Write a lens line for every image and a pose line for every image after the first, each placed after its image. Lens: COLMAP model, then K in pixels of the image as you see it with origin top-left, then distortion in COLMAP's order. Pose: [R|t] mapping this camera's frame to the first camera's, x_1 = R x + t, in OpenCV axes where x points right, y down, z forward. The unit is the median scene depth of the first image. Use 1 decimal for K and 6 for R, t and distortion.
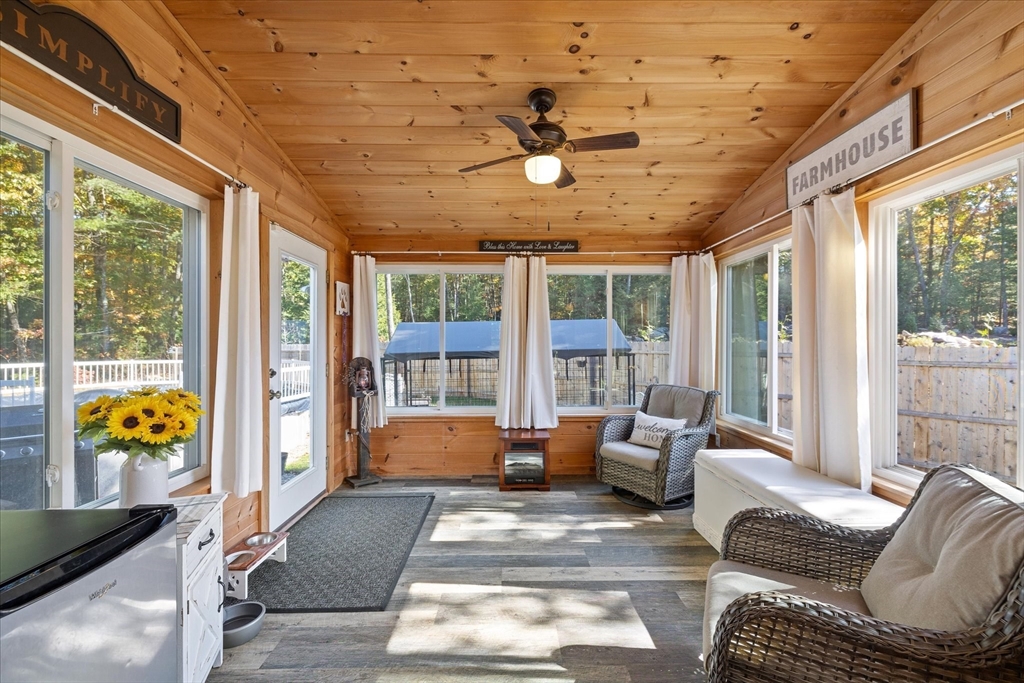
lens RADIAL K [[431.1, 0, 509.5], [0, 431.1, 343.8], [0, 0, 1]] dist [-0.002007, -0.000354]
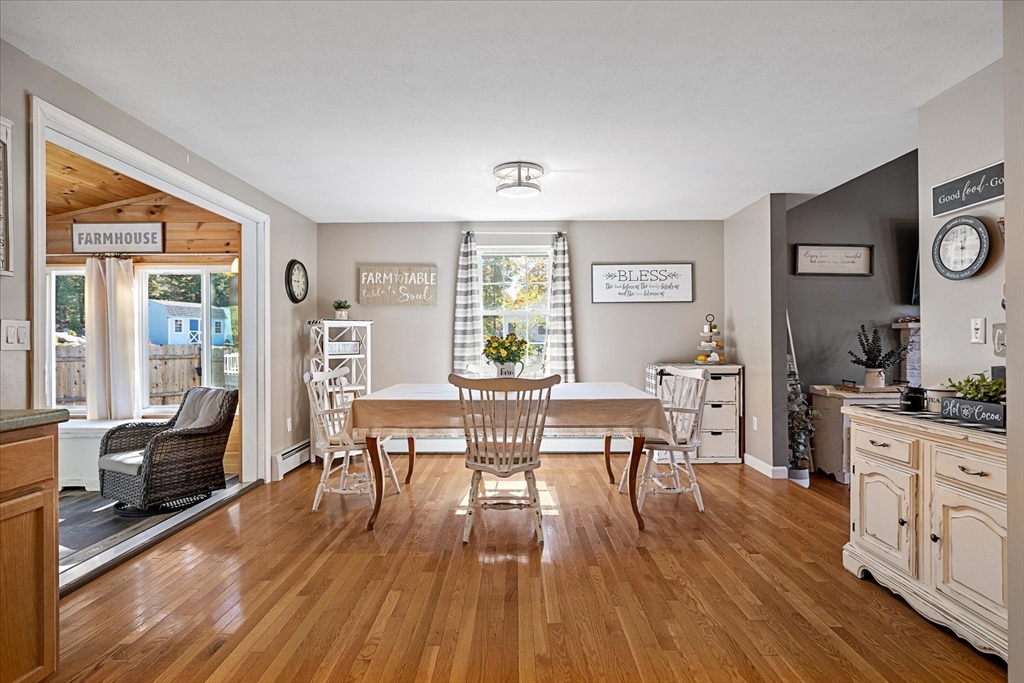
lens RADIAL K [[499.1, 0, 507.9], [0, 499.1, 339.9], [0, 0, 1]] dist [-0.009995, 0.001816]
pose [[0.021752, -0.000130, 0.999763, -1.114625], [0.007486, 0.999972, -0.000033, -0.001423], [-0.999735, 0.007485, 0.021752, -0.569090]]
